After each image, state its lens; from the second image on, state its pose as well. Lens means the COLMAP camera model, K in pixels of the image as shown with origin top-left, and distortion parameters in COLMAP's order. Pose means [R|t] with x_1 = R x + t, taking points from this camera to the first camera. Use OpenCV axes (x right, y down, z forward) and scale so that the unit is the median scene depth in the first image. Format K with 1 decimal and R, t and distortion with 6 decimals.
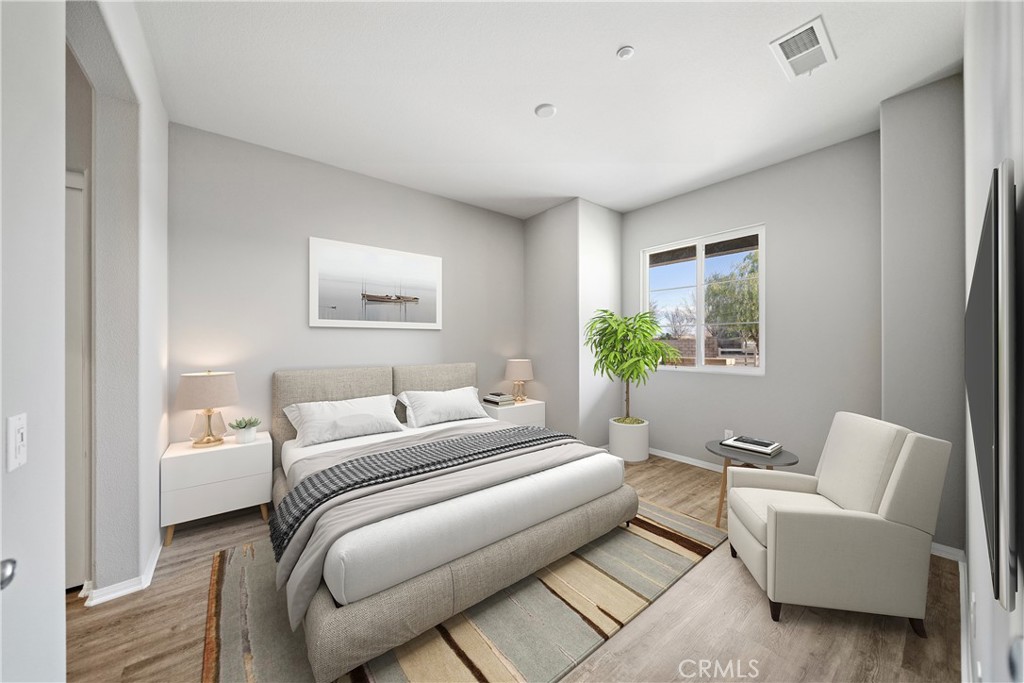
lens RADIAL K [[354.7, 0, 509.2], [0, 354.7, 334.7], [0, 0, 1]] dist [-0.000254, -0.000517]
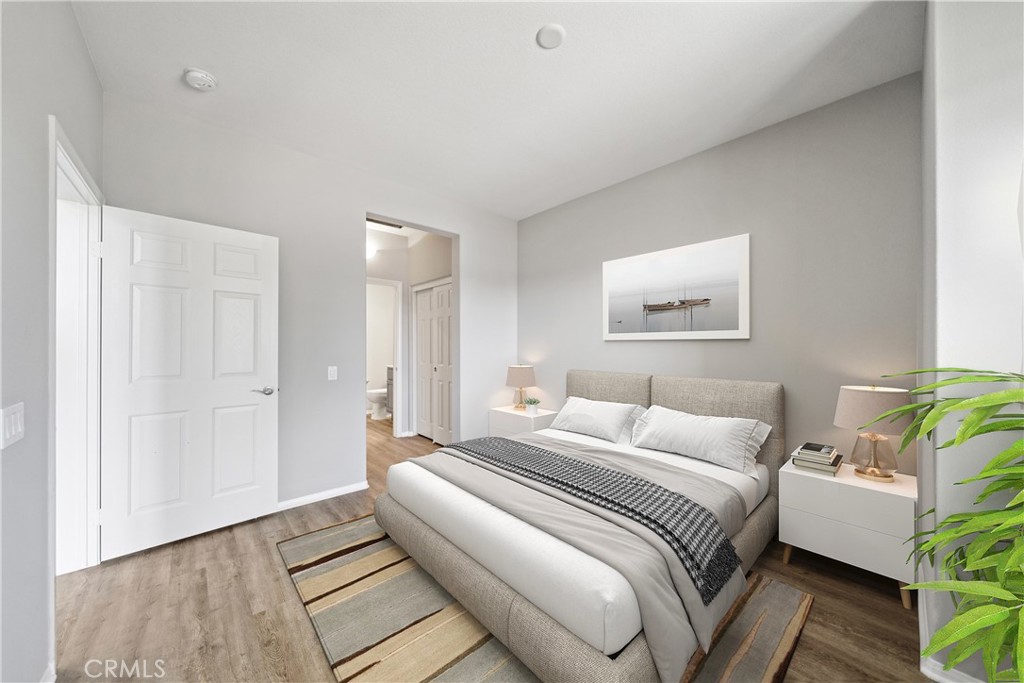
lens RADIAL K [[354.7, 0, 508.3], [0, 354.7, 348.2], [0, 0, 1]] dist [-0.000254, -0.000517]
pose [[0.062883, -0.012232, -0.997946, 0.538399], [-0.006779, 0.999897, -0.012683, 0.018442], [0.997998, 0.007562, 0.062794, 0.579203]]
